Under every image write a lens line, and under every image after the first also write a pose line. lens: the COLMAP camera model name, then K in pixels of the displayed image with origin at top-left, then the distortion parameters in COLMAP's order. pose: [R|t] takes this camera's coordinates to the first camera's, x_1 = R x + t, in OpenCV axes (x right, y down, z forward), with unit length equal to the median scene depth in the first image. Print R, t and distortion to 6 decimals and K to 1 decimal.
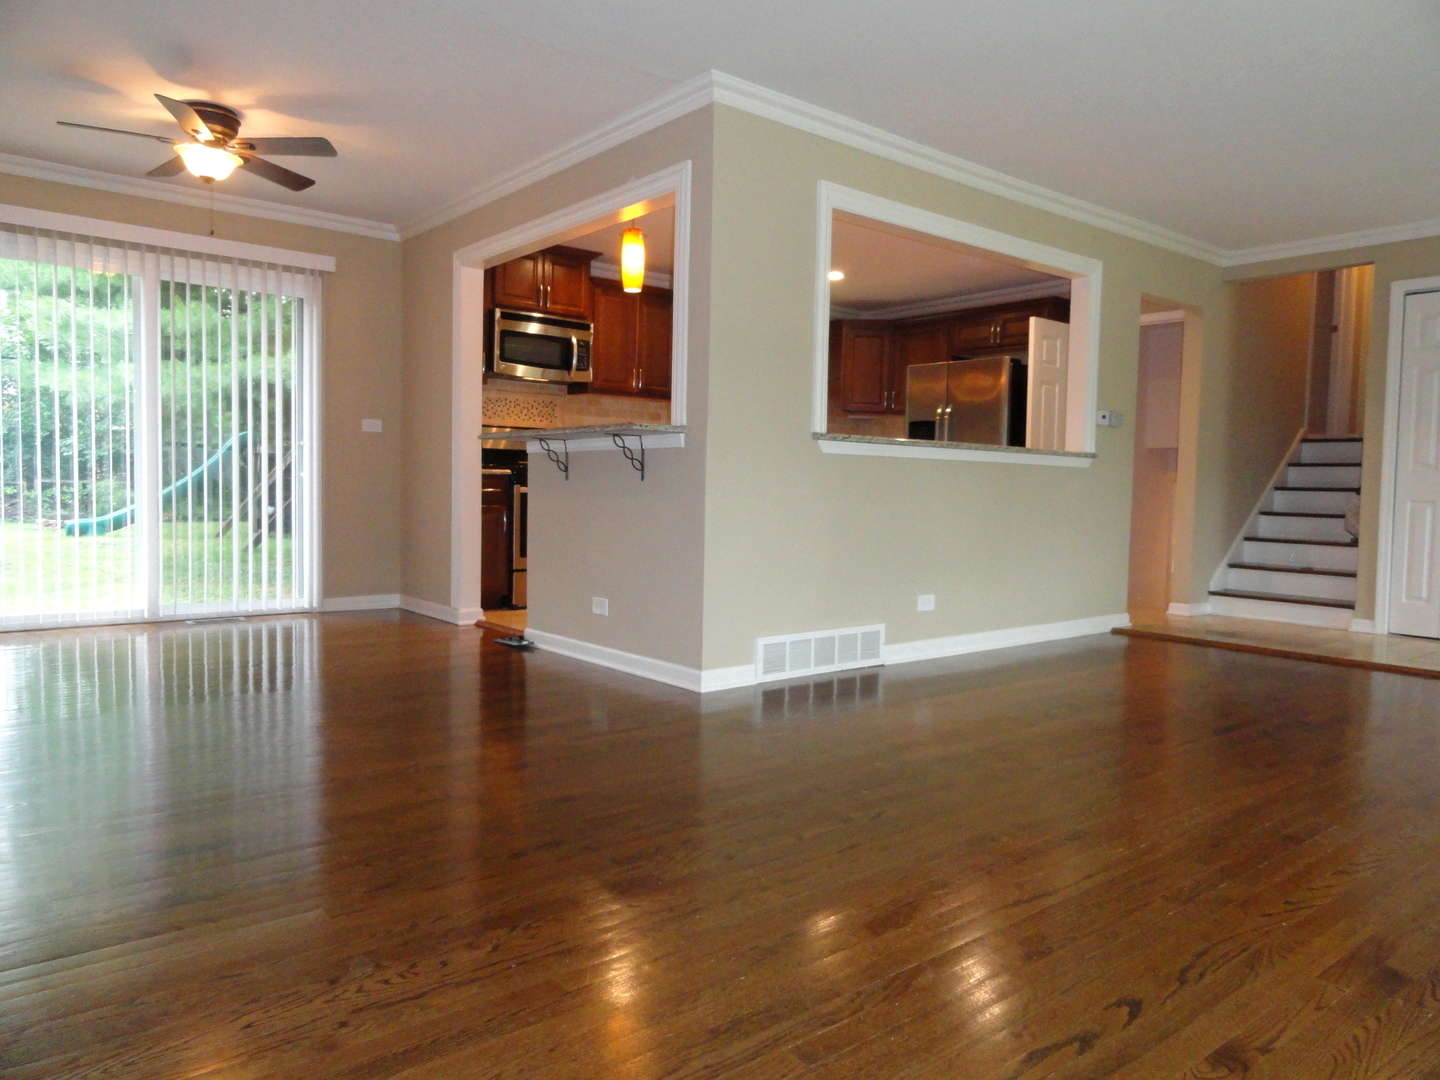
lens RADIAL K [[1010.9, 0, 718.1], [0, 1010.9, 536.1], [0, 0, 1]] dist [0.000739, 0.002474]
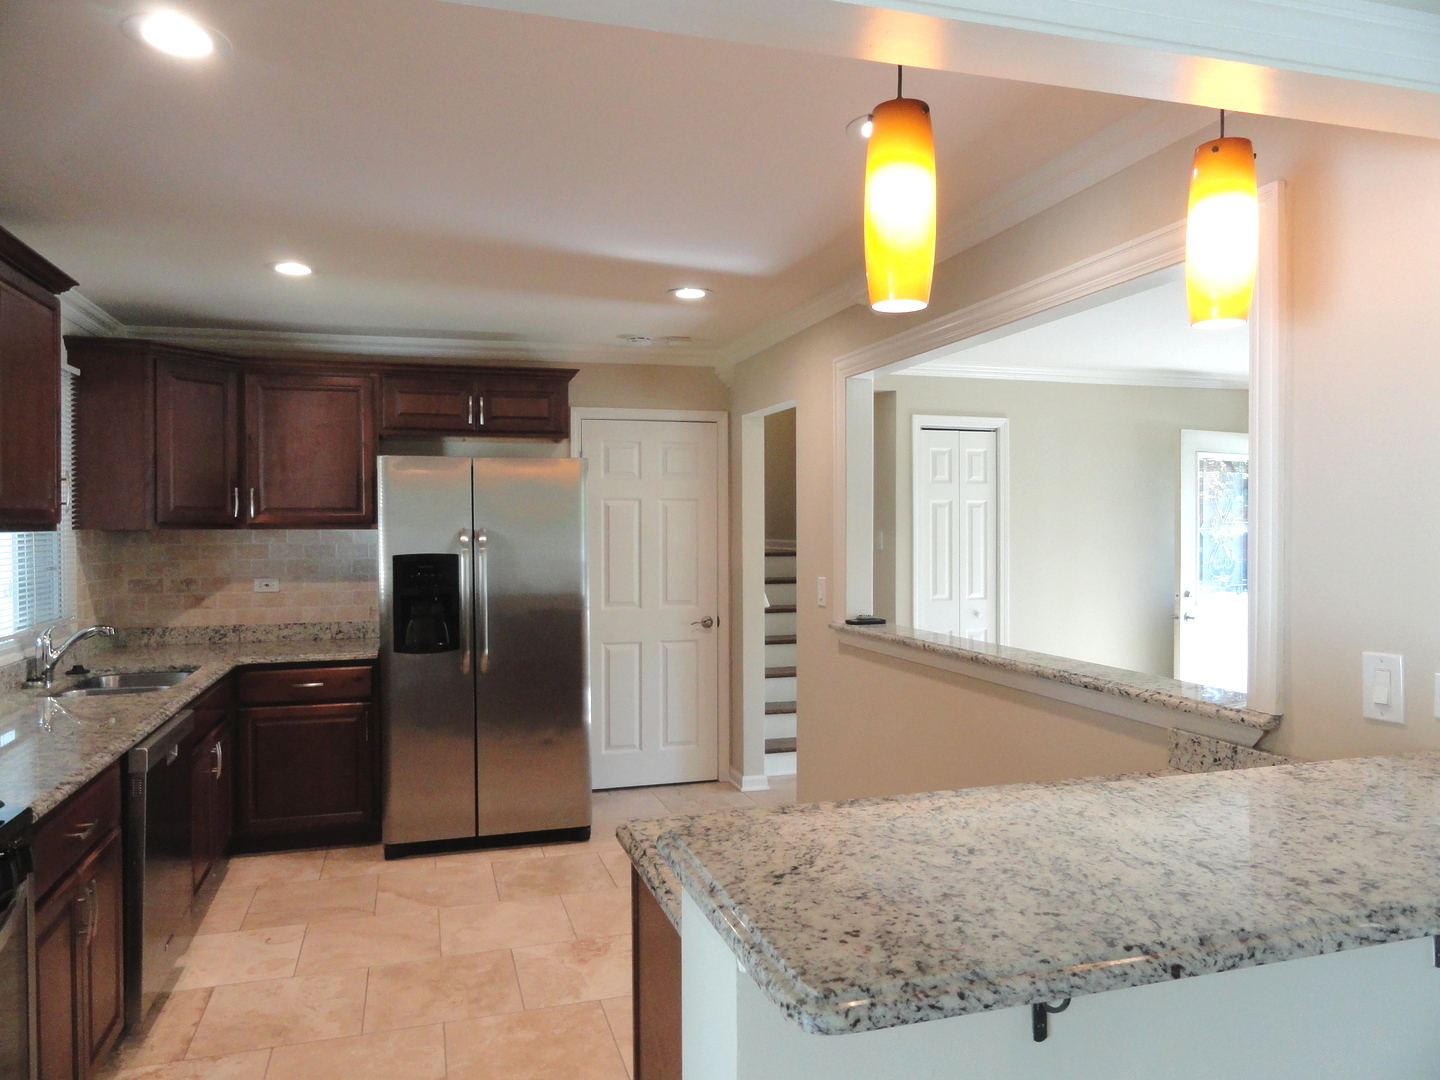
lens RADIAL K [[1010.9, 0, 718.2], [0, 1010.9, 540.7], [0, 0, 1]] dist [0.000739, 0.002474]
pose [[0.389123, -0.038081, 0.920398, -0.299181], [0.063825, 0.997859, 0.014302, -0.137428], [-0.918972, 0.053179, 0.390721, 0.721320]]
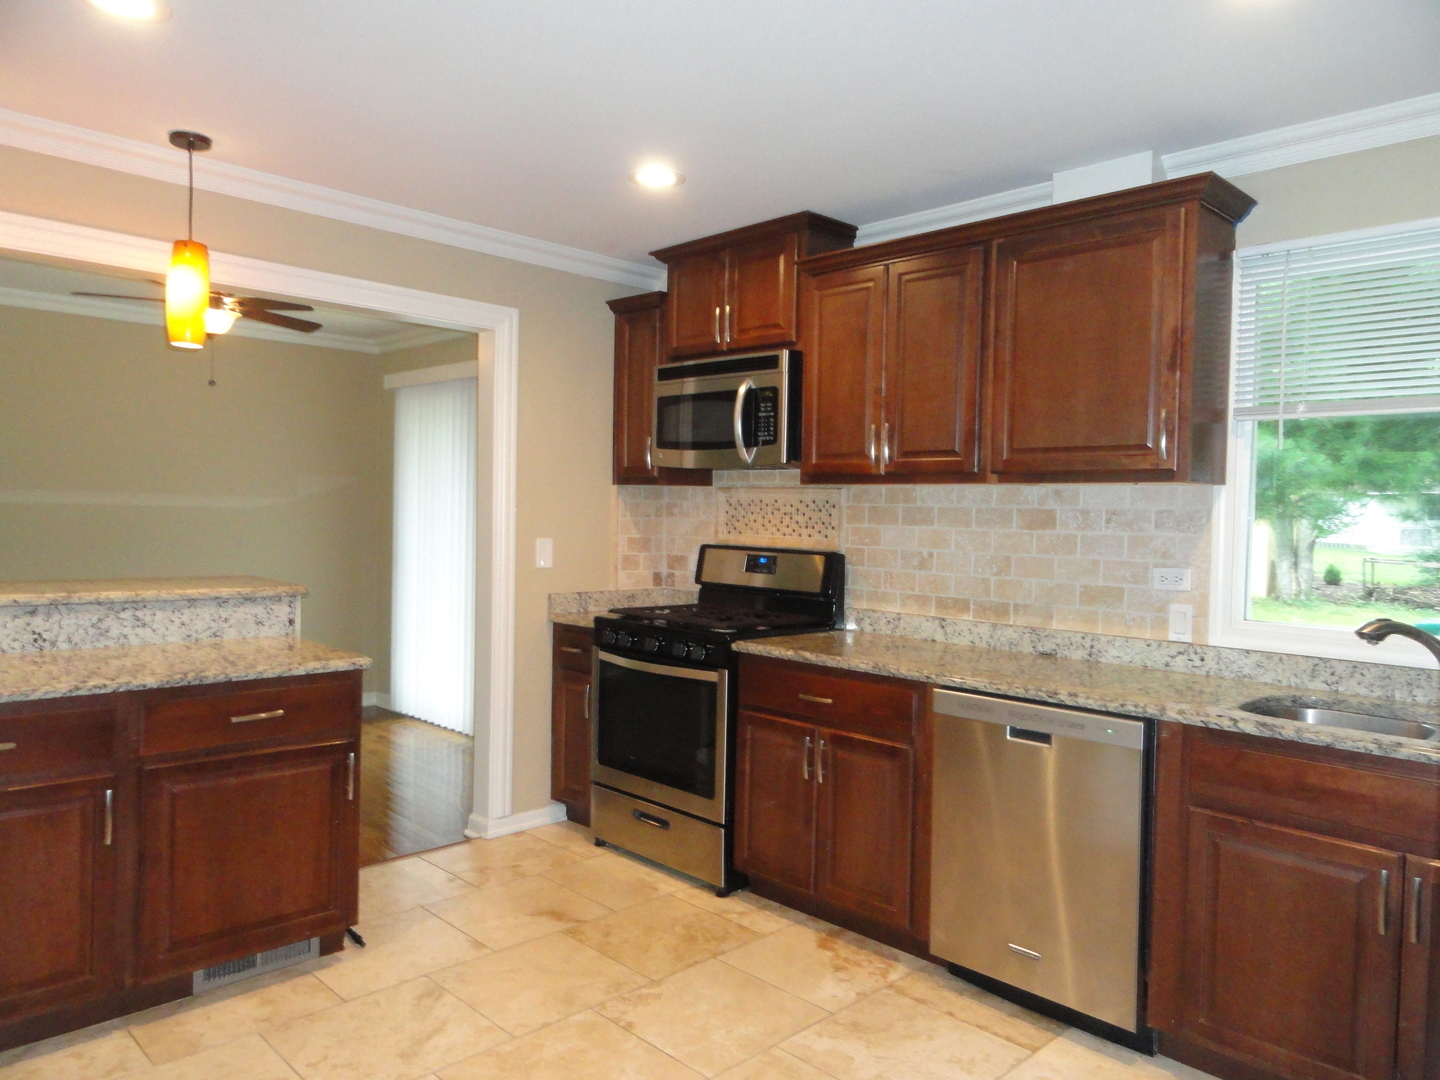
lens RADIAL K [[1010.9, 0, 721.3], [0, 1010.9, 540.3], [0, 0, 1]] dist [0.000739, 0.002474]
pose [[0.075890, 0.009114, -0.997075, 0.413665], [-0.075738, 0.997122, 0.003350, -0.118200], [0.994236, 0.075262, 0.076362, 0.981645]]
